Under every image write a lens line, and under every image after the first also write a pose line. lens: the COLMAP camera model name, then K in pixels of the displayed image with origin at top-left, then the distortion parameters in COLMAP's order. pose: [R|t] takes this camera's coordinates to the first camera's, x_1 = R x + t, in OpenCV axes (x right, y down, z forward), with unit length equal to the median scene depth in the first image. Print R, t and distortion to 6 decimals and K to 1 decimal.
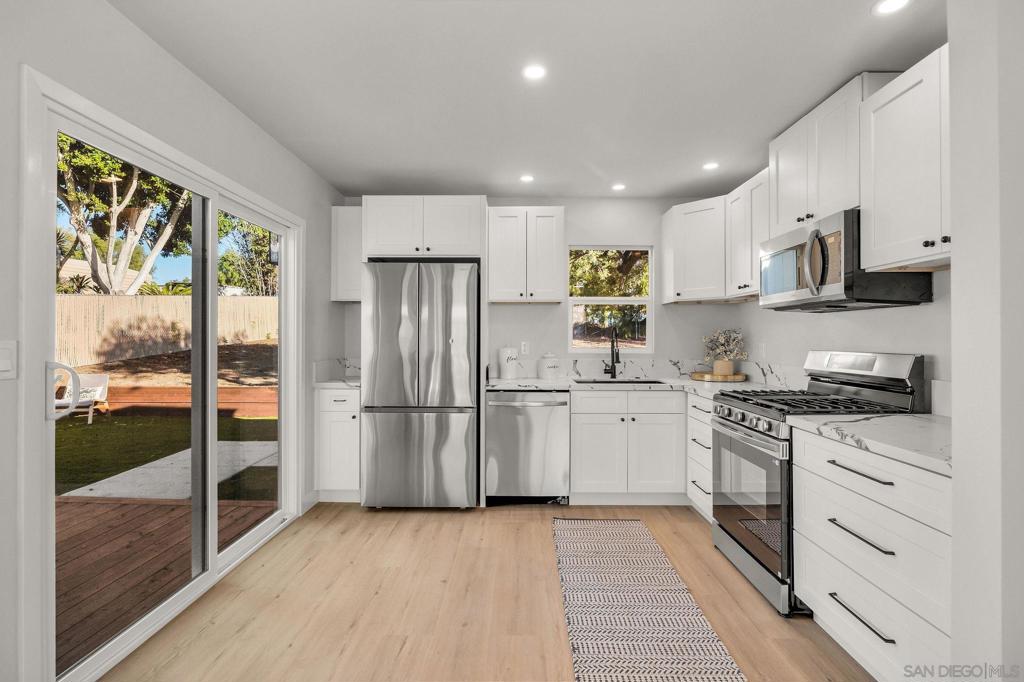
lens RADIAL K [[475.9, 0, 513.3], [0, 475.9, 337.6], [0, 0, 1]] dist [-0.002640, -0.000282]
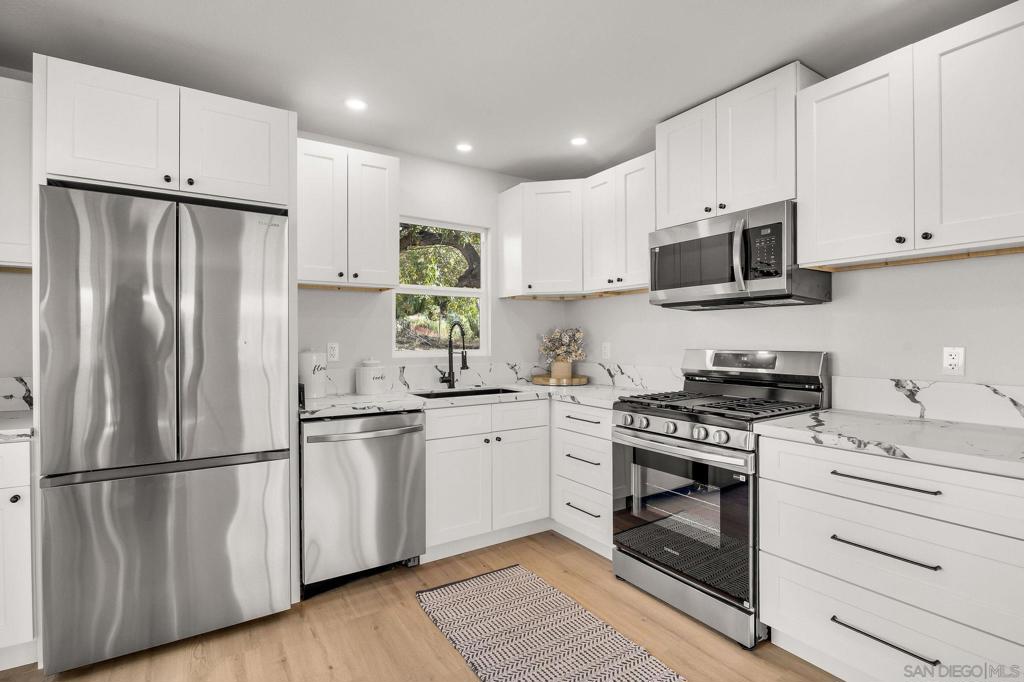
lens RADIAL K [[491.0, 0, 511.5], [0, 491.0, 342.3], [0, 0, 1]] dist [-0.009338, -0.000075]
pose [[0.834598, -0.007160, 0.550813, -0.187607], [0.003211, 0.999962, 0.008133, 0.002722], [-0.550851, -0.005019, 0.834589, 0.306790]]
